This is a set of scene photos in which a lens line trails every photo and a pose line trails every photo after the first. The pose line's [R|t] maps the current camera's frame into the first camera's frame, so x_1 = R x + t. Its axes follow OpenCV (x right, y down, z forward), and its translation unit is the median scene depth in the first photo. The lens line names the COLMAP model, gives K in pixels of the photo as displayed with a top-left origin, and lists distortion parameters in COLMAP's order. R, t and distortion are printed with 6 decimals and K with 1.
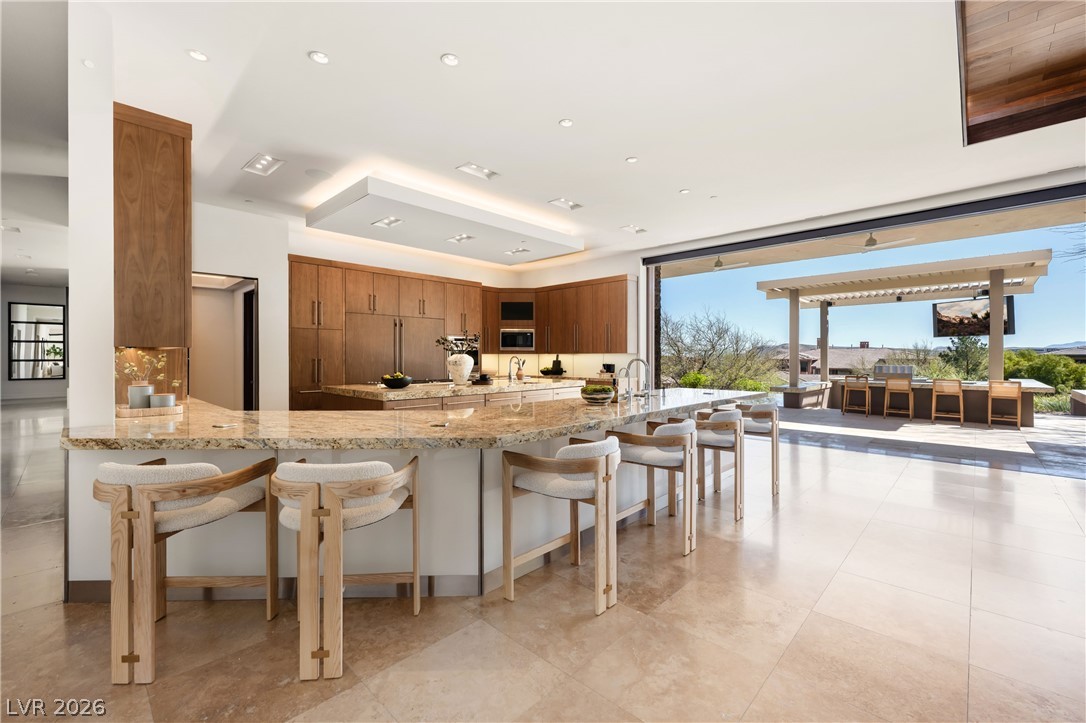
lens RADIAL K [[455.4, 0, 543.0], [0, 455.4, 361.5], [0, 0, 1]] dist [0.000045, 0.000039]
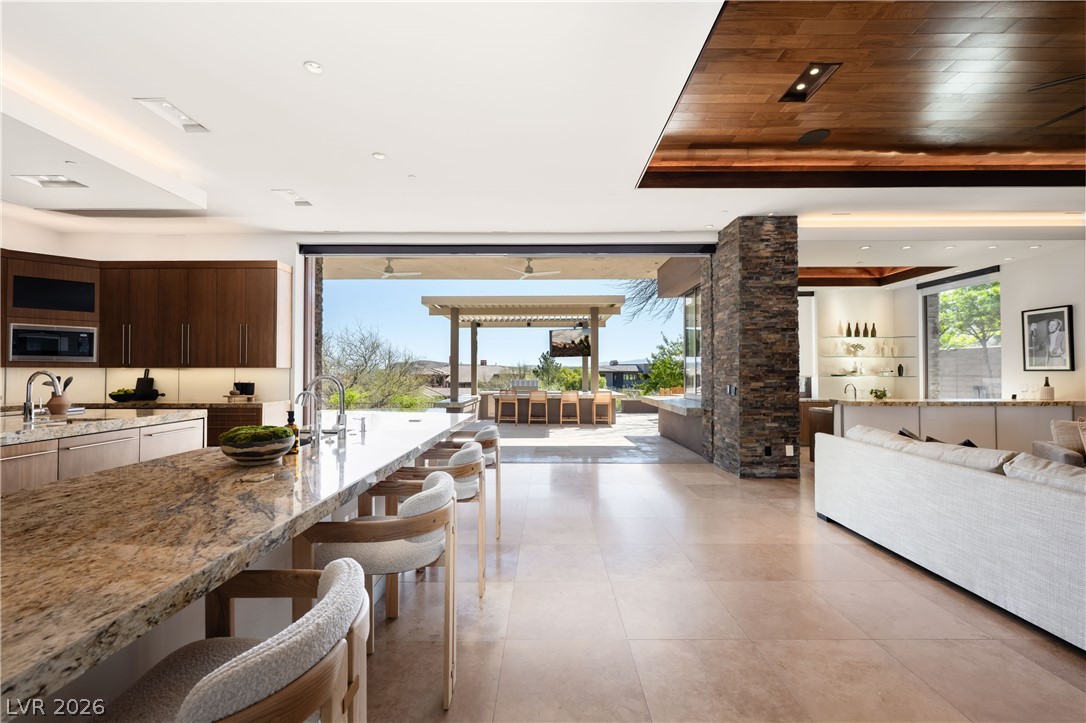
lens RADIAL K [[443.9, 0, 546.8], [0, 443.9, 365.4], [0, 0, 1]] dist [0.001251, 0.000213]
pose [[0.717514, 0.011620, 0.696448, -0.000670], [0.006457, 0.999707, -0.023333, -0.002170], [-0.696515, 0.021239, 0.717228, 0.164069]]
